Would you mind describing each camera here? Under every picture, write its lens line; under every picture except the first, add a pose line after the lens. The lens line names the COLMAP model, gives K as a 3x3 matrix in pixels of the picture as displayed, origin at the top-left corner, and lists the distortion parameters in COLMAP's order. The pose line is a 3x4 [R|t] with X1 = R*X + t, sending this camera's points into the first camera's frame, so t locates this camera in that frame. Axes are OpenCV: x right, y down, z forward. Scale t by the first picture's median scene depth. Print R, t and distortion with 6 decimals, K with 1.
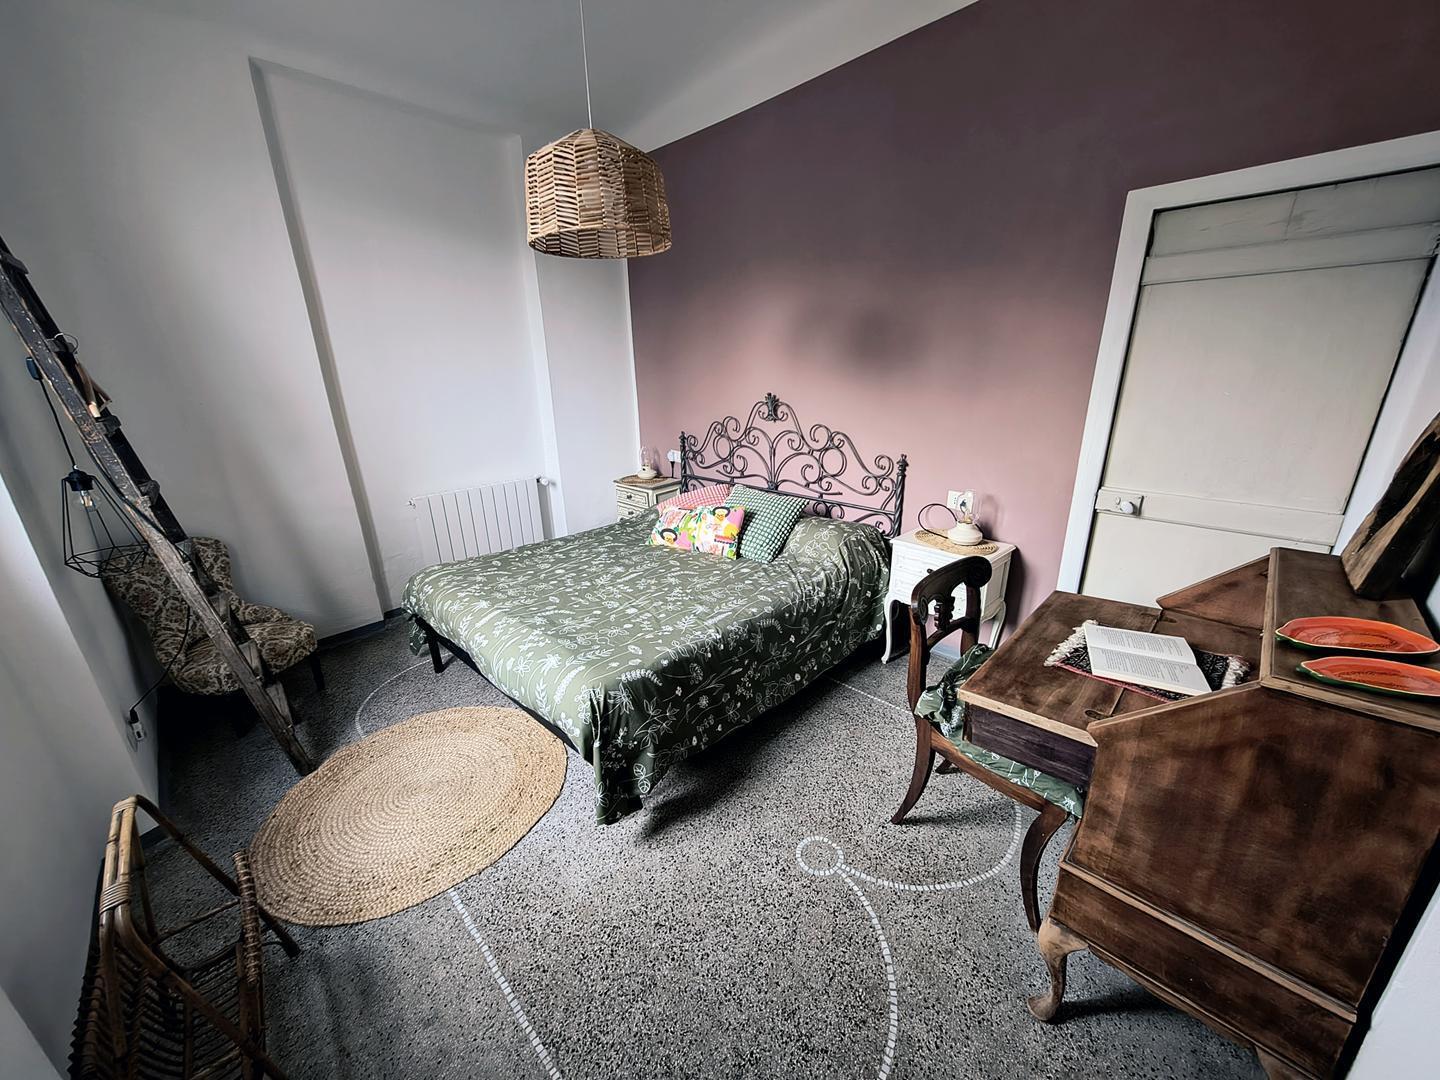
lens RADIAL K [[537.4, 0, 725.9], [0, 537.4, 540.5], [0, 0, 1]] dist [-0.002556, -0.000660]
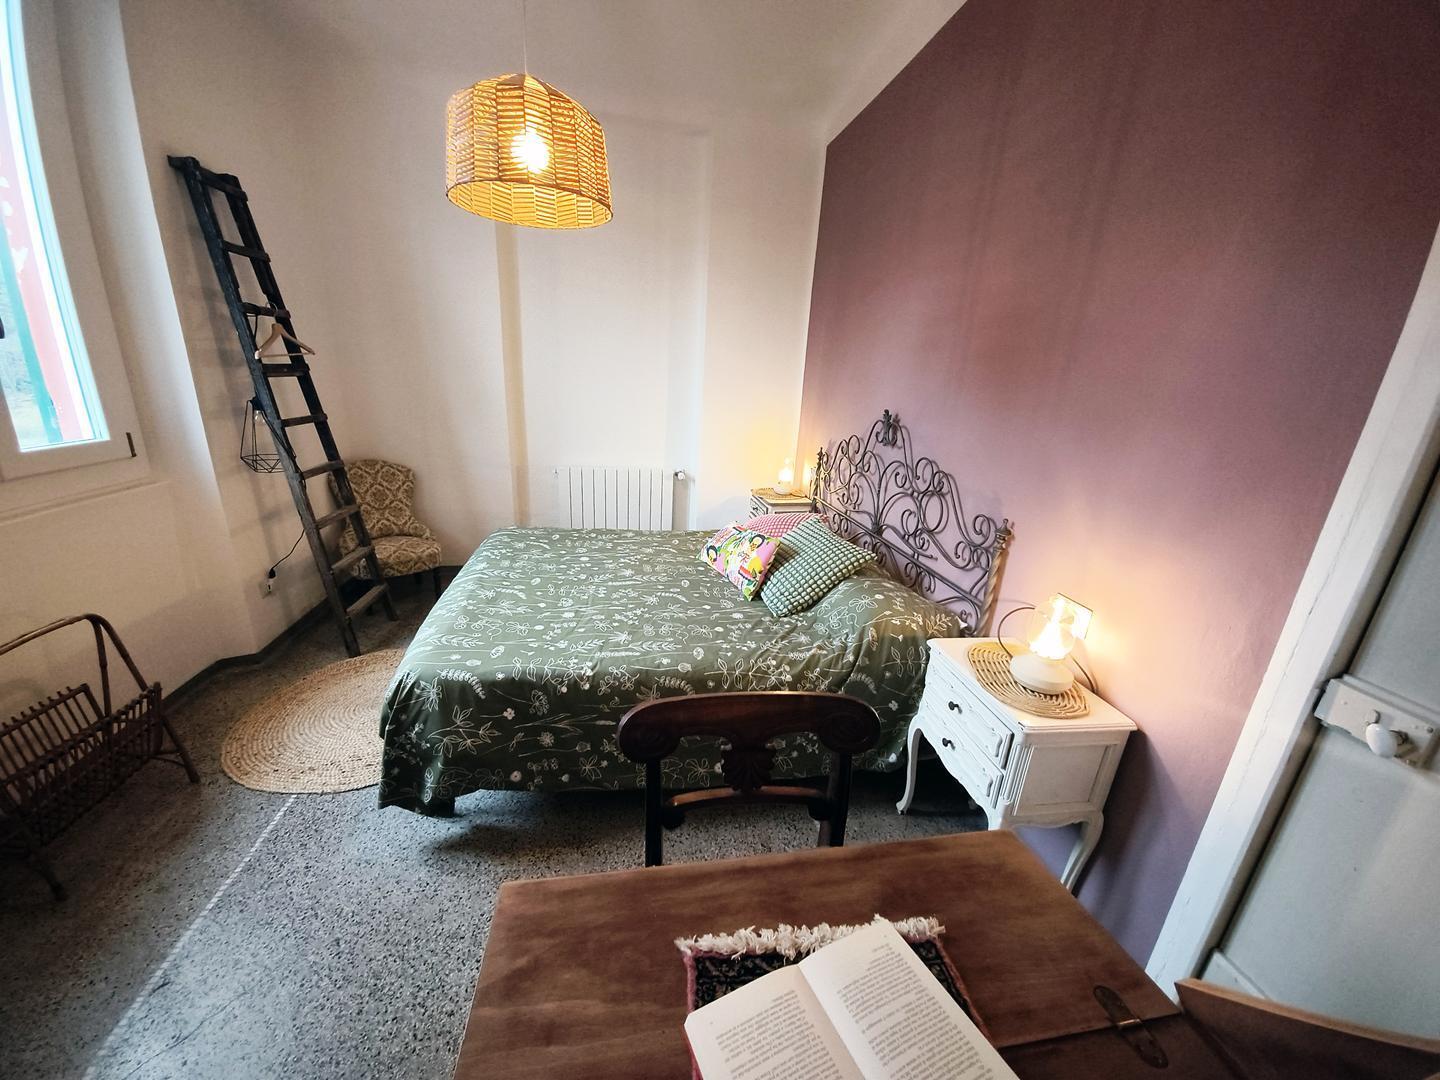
lens RADIAL K [[537.4, 0, 721.7], [0, 537.4, 540.5], [0, 0, 1]] dist [-0.002556, -0.000660]
pose [[0.813290, 0.235986, -0.531856, 0.418752], [-0.250660, 0.966993, 0.045761, -0.084551], [0.525100, 0.096098, 0.845598, 0.292496]]
